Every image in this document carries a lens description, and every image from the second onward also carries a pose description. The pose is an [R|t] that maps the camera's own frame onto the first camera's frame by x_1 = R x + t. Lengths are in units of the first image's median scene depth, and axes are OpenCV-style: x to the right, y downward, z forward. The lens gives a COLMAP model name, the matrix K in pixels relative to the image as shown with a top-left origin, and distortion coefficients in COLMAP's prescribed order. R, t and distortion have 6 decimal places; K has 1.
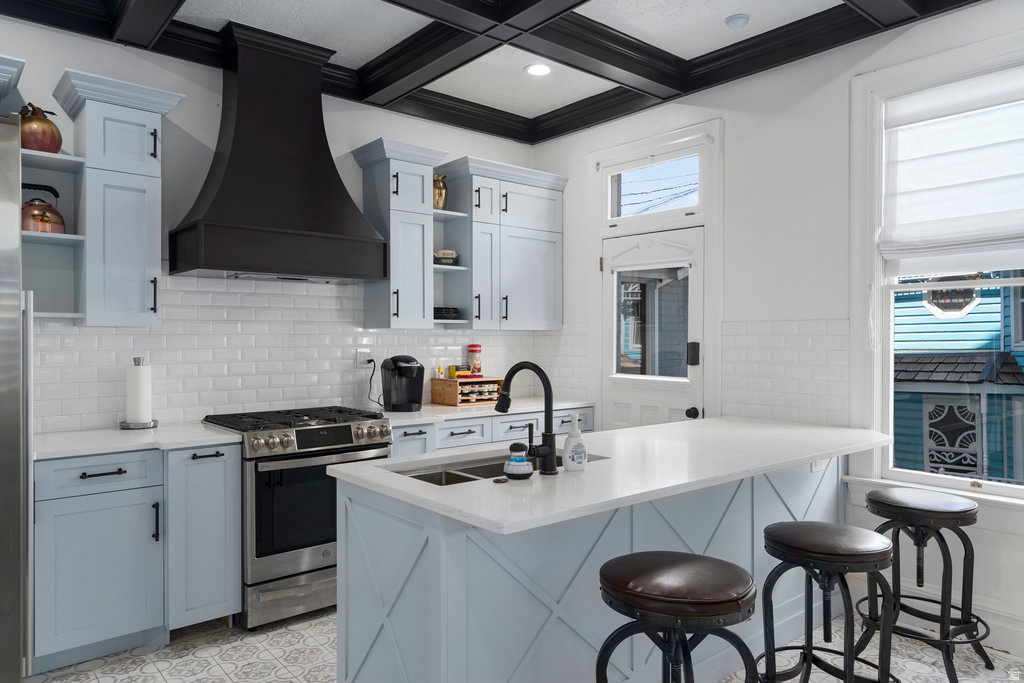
lens RADIAL K [[694.9, 0, 507.6], [0, 694.9, 343.7], [0, 0, 1]] dist [0.025336, -0.011106]
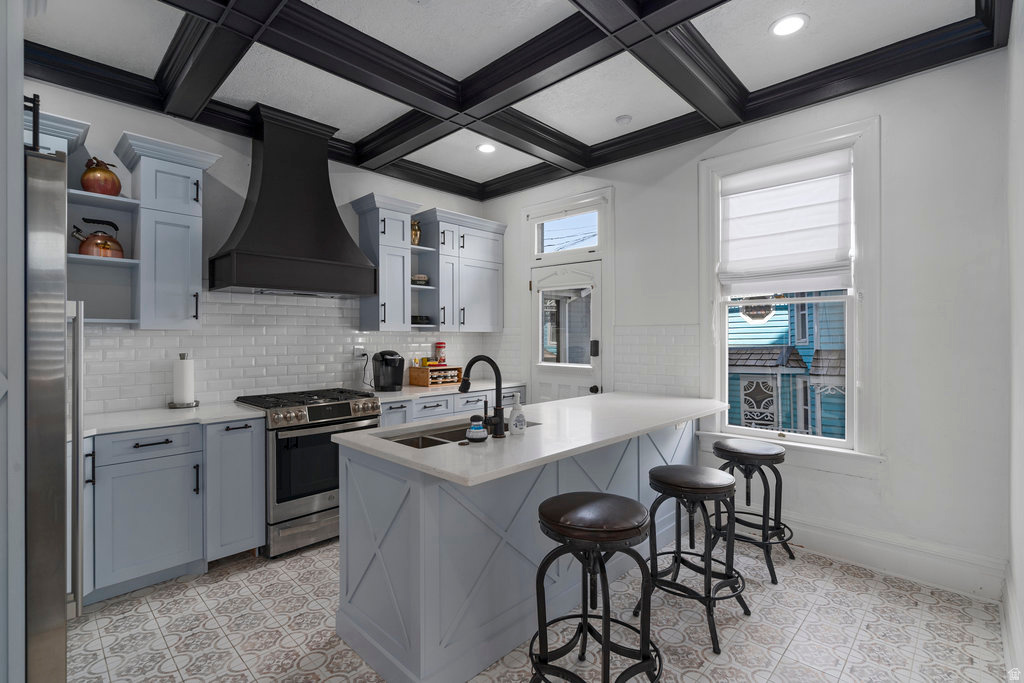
lens RADIAL K [[476.1, 0, 513.0], [0, 476.1, 337.6], [0, 0, 1]] dist [0.000432, 0.001976]
pose [[0.994109, -0.002589, 0.108351, -0.009679], [0.003426, 0.999966, -0.007543, -0.001102], [-0.108328, 0.007870, 0.994084, 0.044100]]
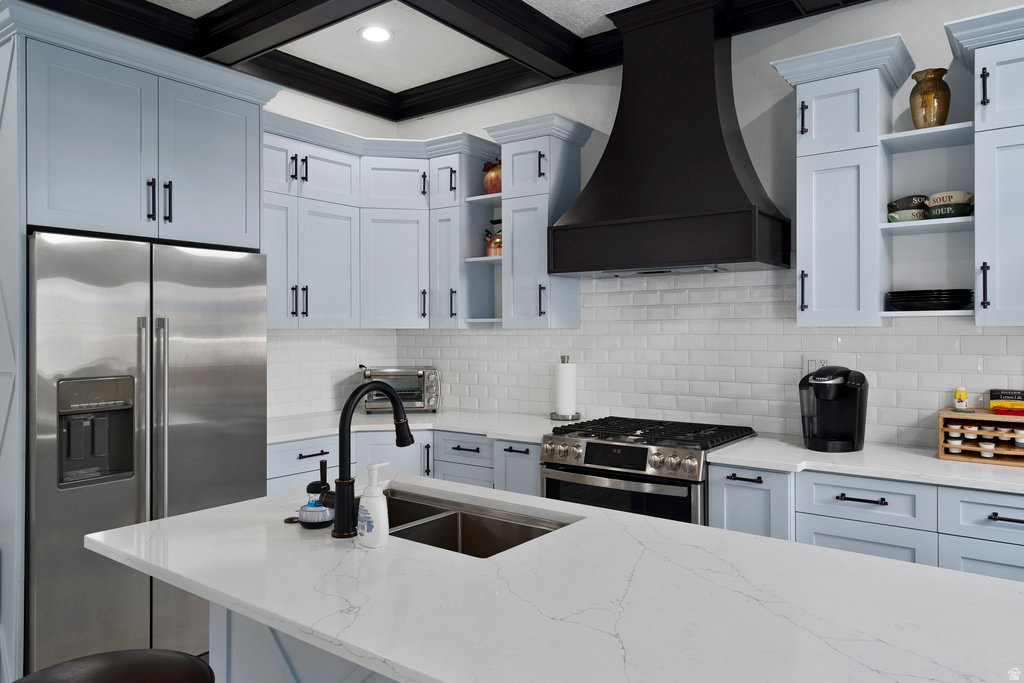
lens RADIAL K [[694.9, 0, 495.0], [0, 694.9, 324.3], [0, 0, 1]] dist [0.025336, -0.011106]
pose [[0.235889, -0.010513, -0.971723, 0.542912], [-0.006902, 0.999898, -0.012493, -0.016603], [0.971755, 0.009654, 0.235792, 0.661388]]
